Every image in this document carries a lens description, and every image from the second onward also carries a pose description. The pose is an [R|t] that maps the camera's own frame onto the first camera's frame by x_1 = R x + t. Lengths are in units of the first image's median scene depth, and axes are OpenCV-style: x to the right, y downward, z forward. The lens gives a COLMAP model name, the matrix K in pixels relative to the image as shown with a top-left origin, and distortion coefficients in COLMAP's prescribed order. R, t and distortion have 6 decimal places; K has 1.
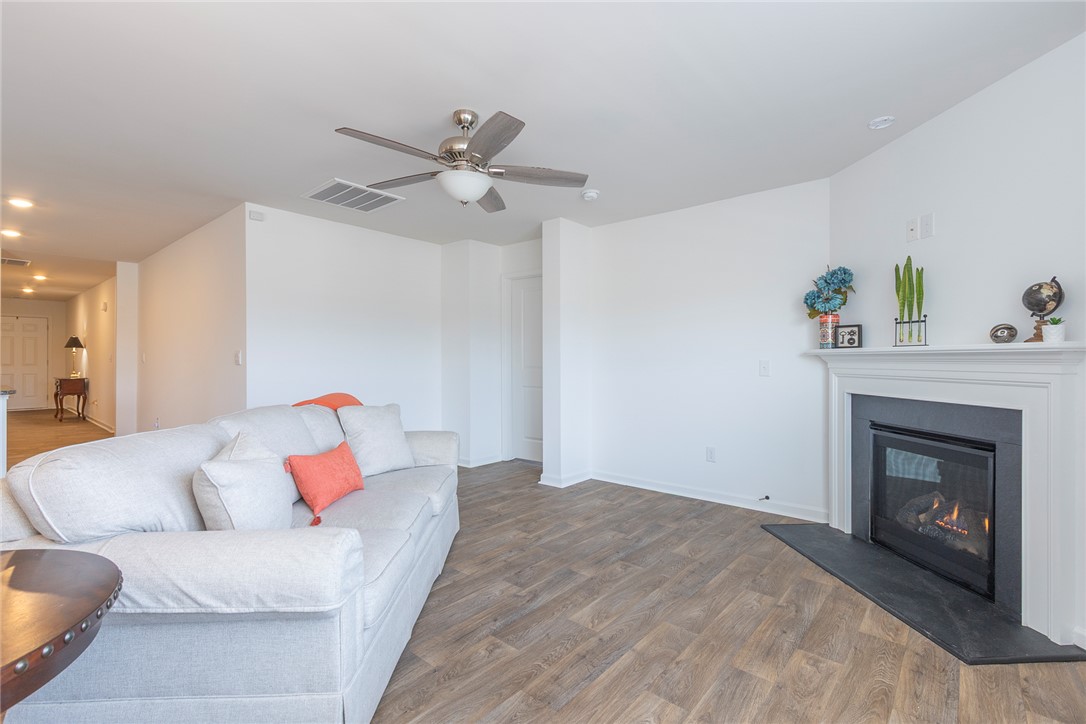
lens RADIAL K [[492.4, 0, 545.9], [0, 492.4, 361.2], [0, 0, 1]] dist [0.003868, -0.002780]
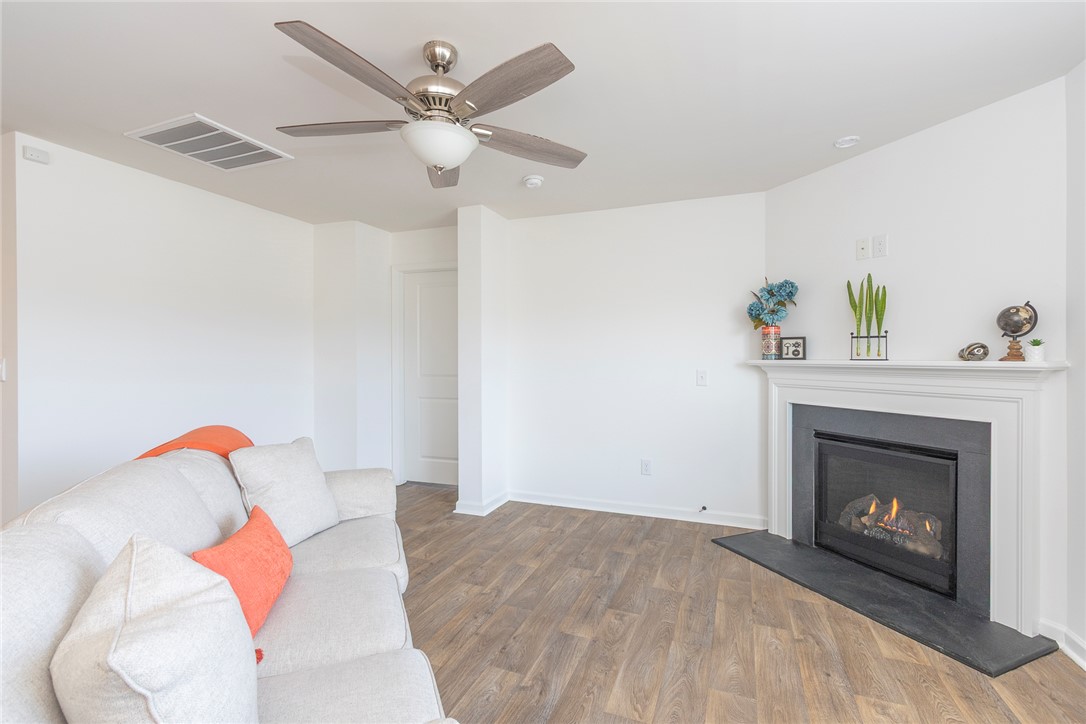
lens RADIAL K [[492.4, 0, 544.3], [0, 492.4, 360.2], [0, 0, 1]] dist [0.003868, -0.002780]
pose [[0.944472, -0.001743, 0.328588, -0.230286], [0.000714, 0.999994, 0.003254, -0.031085], [-0.328591, -0.002838, 0.944468, 0.218232]]
